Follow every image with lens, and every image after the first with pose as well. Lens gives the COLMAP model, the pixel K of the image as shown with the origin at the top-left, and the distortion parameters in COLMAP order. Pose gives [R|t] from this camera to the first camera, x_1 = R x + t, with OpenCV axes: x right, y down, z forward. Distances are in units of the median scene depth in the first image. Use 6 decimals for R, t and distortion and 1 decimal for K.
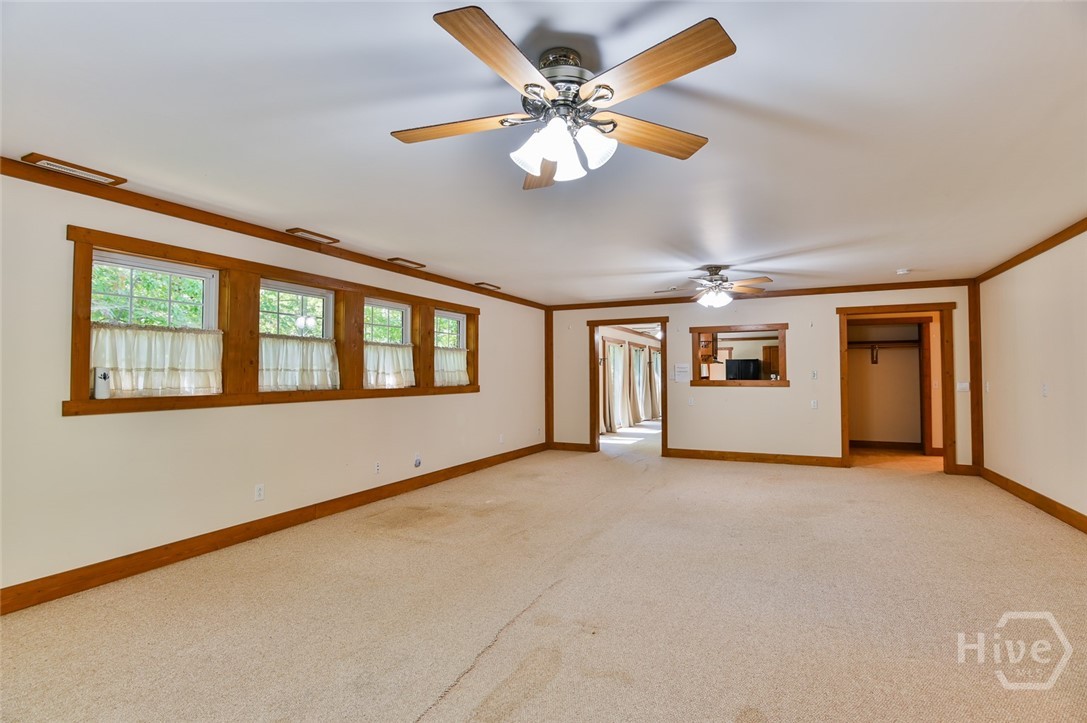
lens RADIAL K [[536.8, 0, 543.5], [0, 536.8, 363.5], [0, 0, 1]] dist [-0.020414, -0.000634]
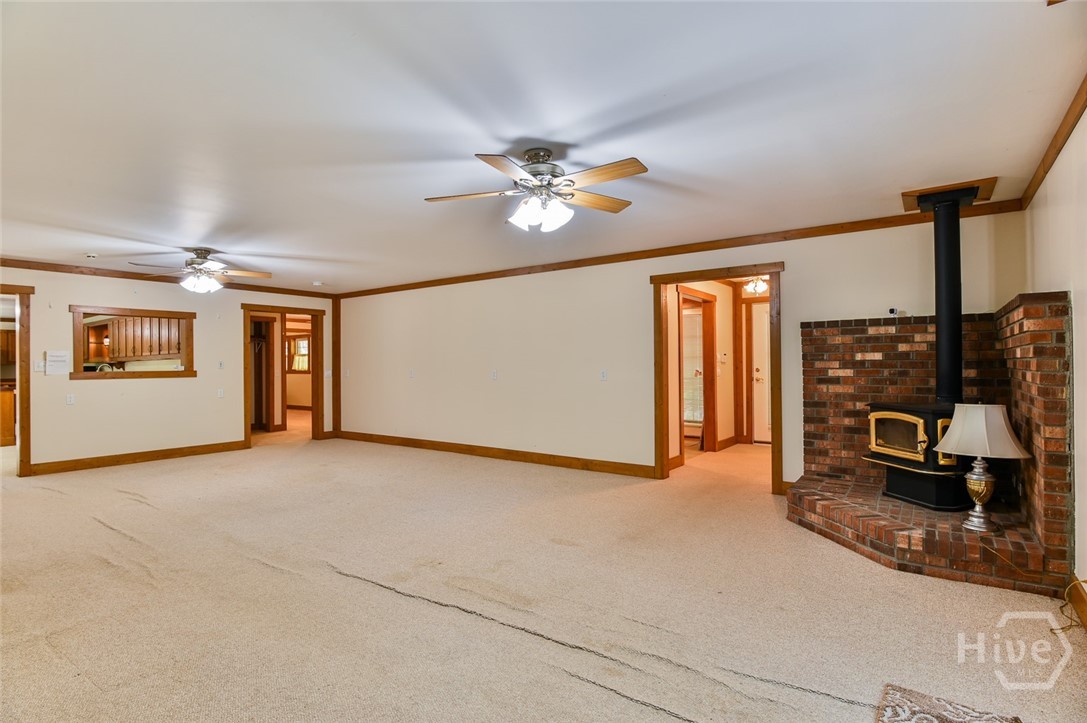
lens RADIAL K [[536.8, 0, 547.2], [0, 536.8, 361.7], [0, 0, 1]] dist [-0.020414, -0.000634]
pose [[0.175070, 0.005344, 0.984542, -0.452152], [-0.014613, 0.999889, -0.002829, 0.009173], [-0.984448, -0.013892, 0.175128, 0.213772]]
